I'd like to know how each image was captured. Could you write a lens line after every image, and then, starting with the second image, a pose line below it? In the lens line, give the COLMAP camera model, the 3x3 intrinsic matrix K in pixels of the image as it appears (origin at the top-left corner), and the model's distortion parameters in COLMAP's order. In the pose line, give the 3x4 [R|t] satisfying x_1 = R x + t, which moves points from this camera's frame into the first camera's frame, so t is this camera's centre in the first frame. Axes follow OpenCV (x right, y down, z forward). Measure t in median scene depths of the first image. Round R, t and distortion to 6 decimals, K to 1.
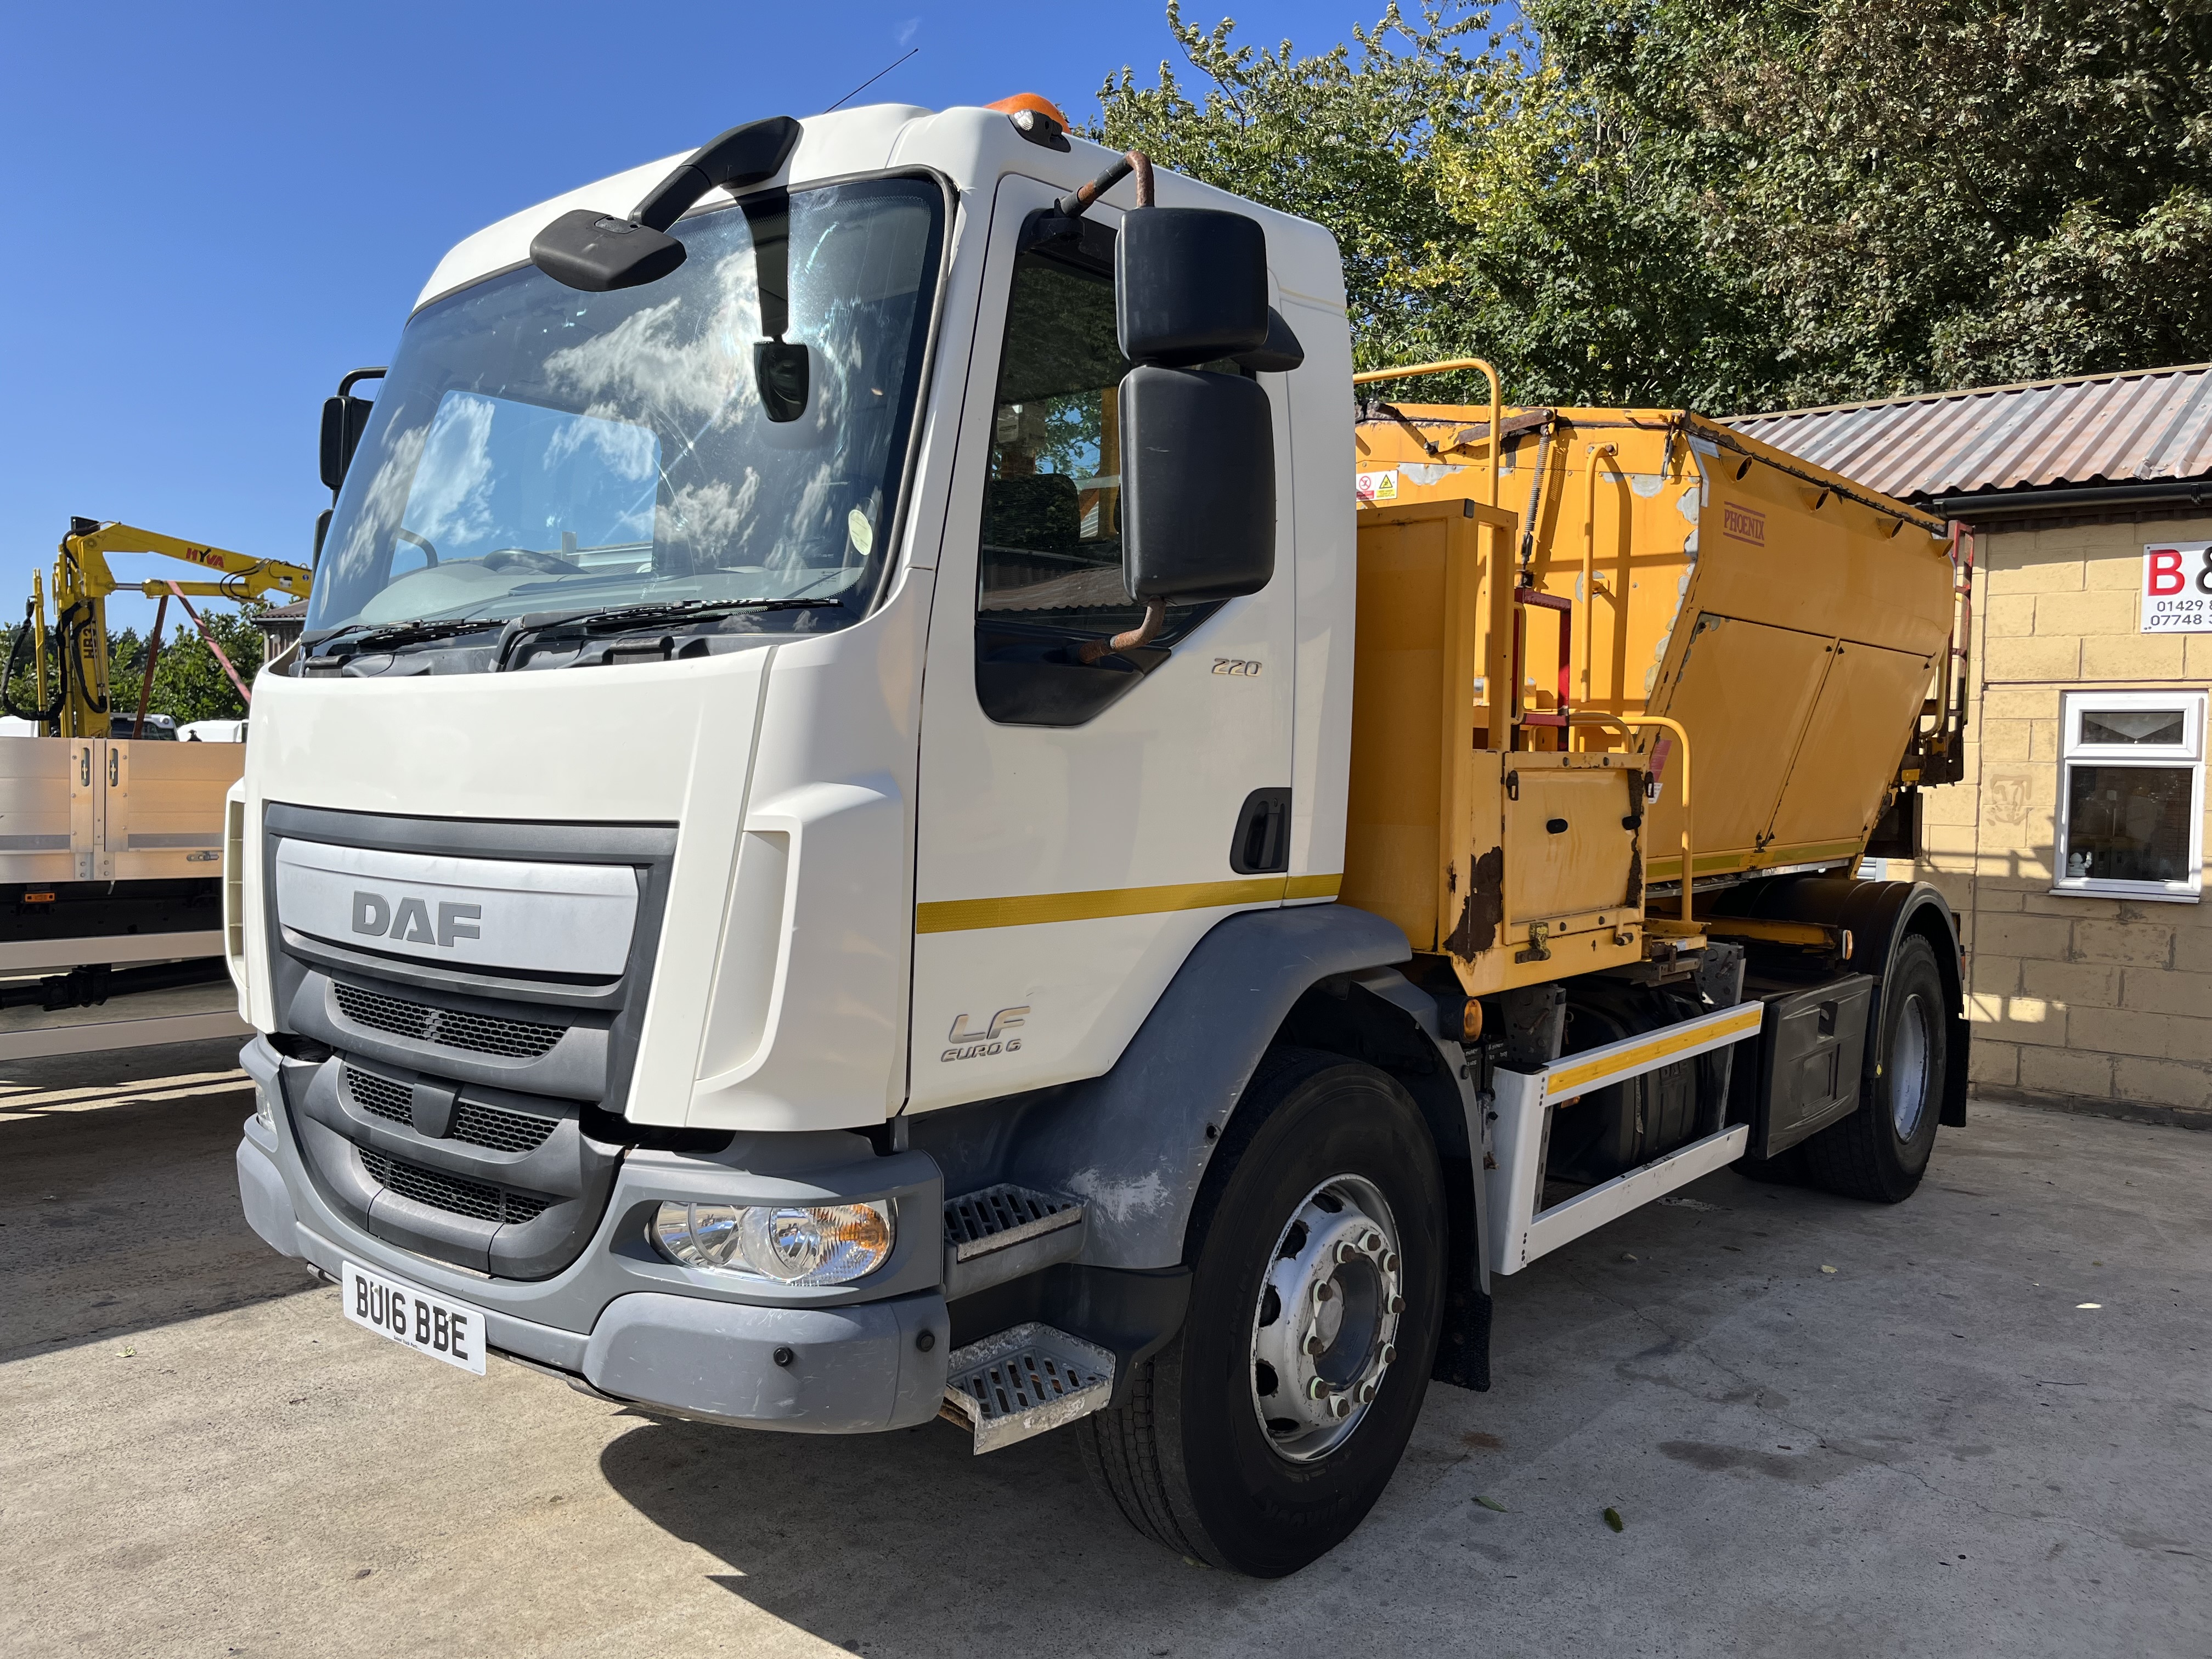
lens RADIAL K [[1675.4, 0, 1109.5], [0, 1675.4, 821.2], [0, 0, 1]] dist [0.005422, 0.005250]
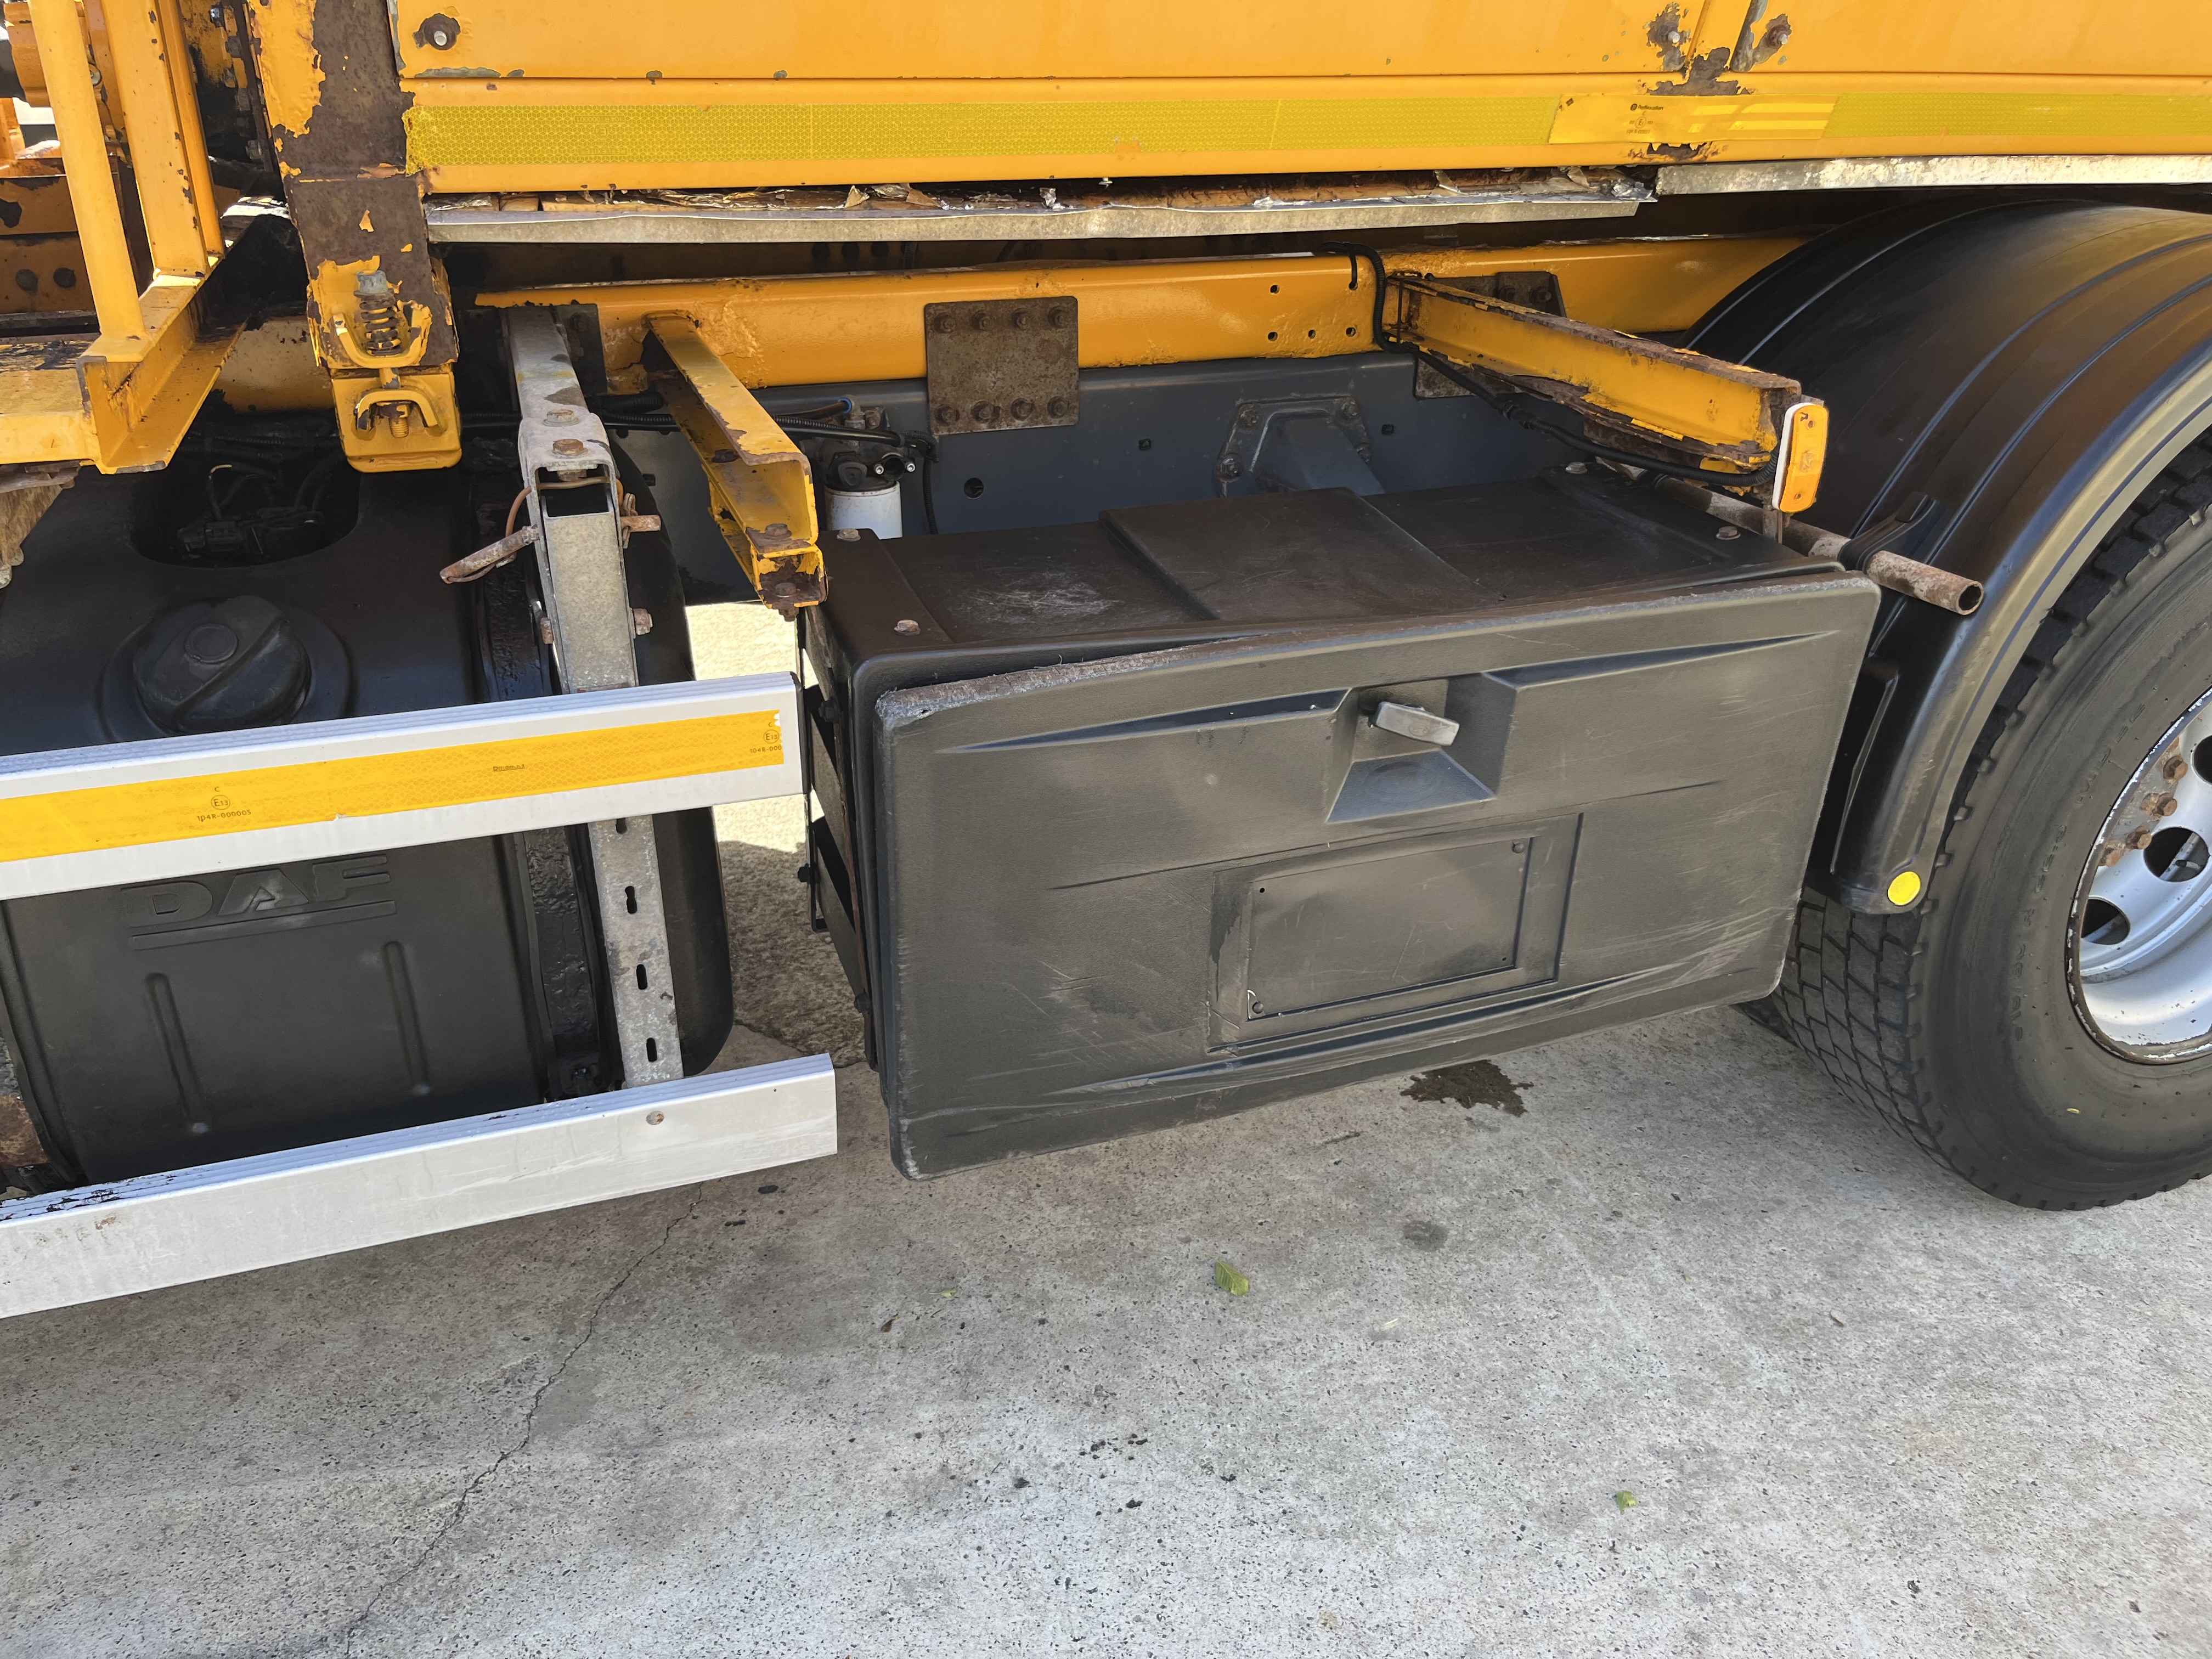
lens RADIAL K [[1704.1, 0, 1106.0], [0, 1704.1, 829.5], [0, 0, 1]] dist [0.029543, -0.050248]
pose [[0.862387, 0.206106, -0.462395, 0.474471], [-0.011988, 0.921431, 0.388357, 0.022786], [0.506108, -0.329370, 0.797101, 0.690136]]
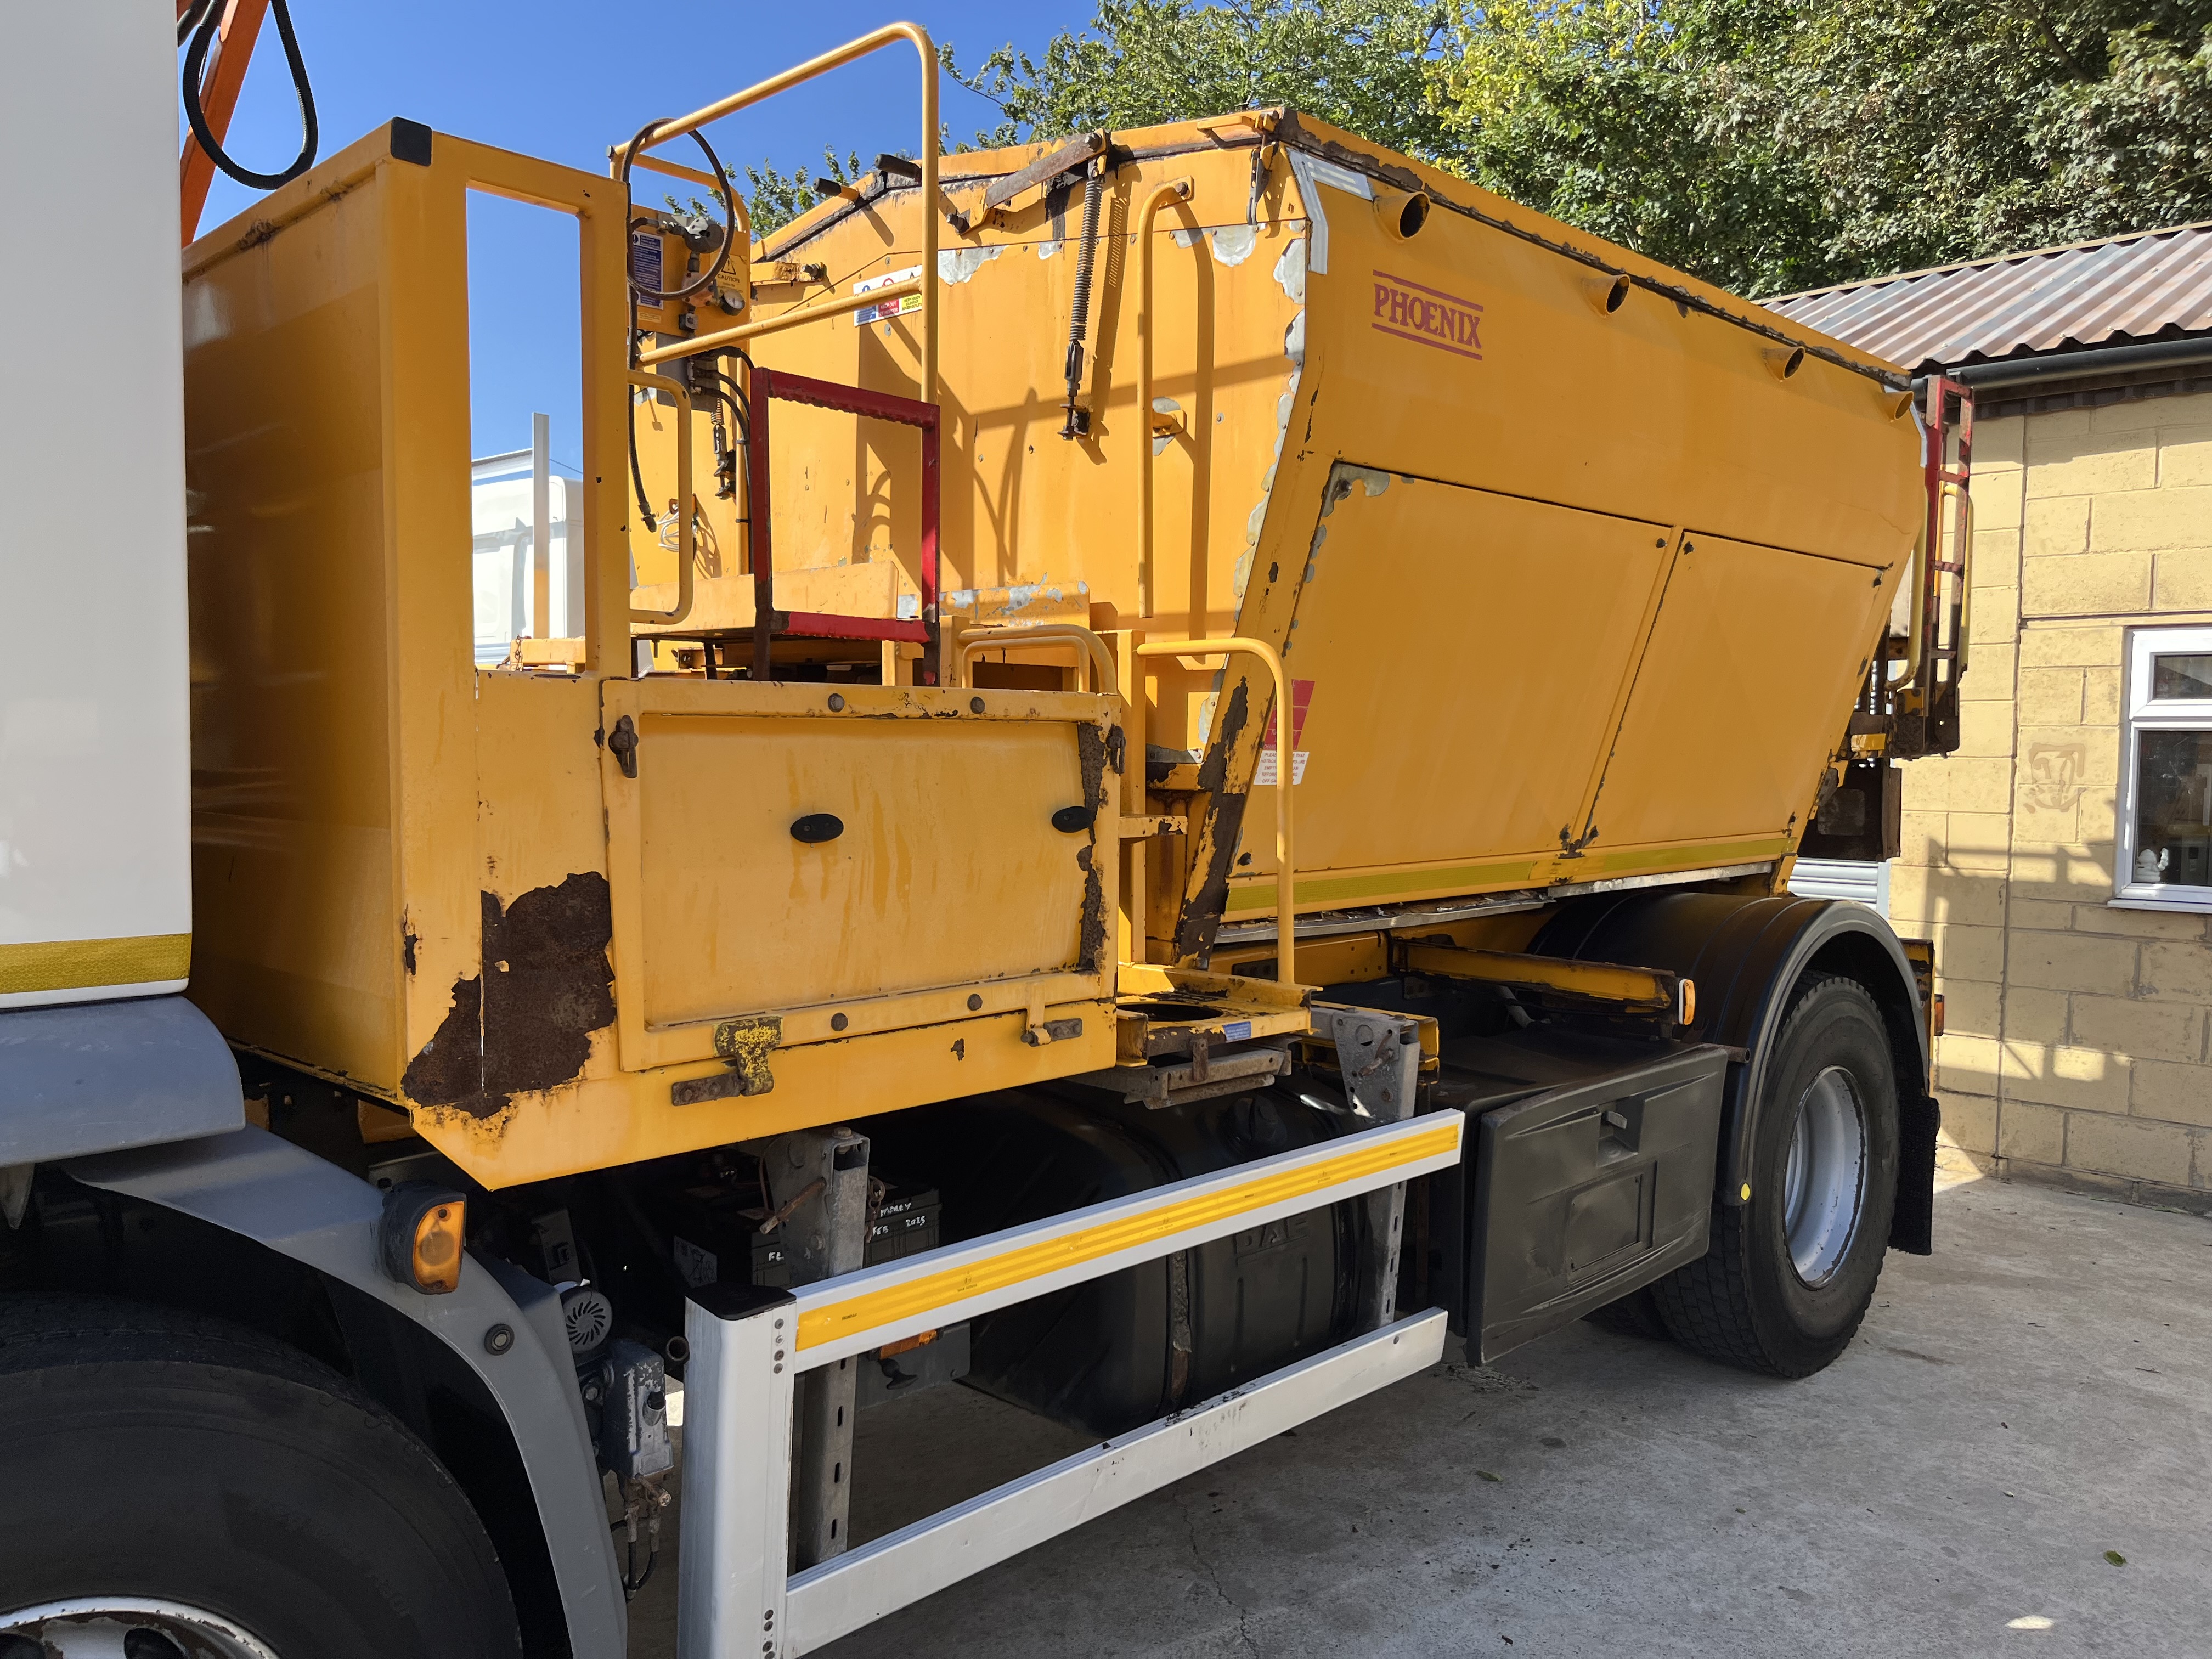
lens RADIAL K [[1676.9, 0, 1095.7], [0, 1676.9, 840.6], [0, 0, 1]] dist [0.042577, -0.059333]
pose [[0.996237, -0.003708, -0.086594, 0.264637], [0.005341, 0.999812, 0.018634, -0.001661], [0.086508, -0.019026, 0.996069, 0.329388]]
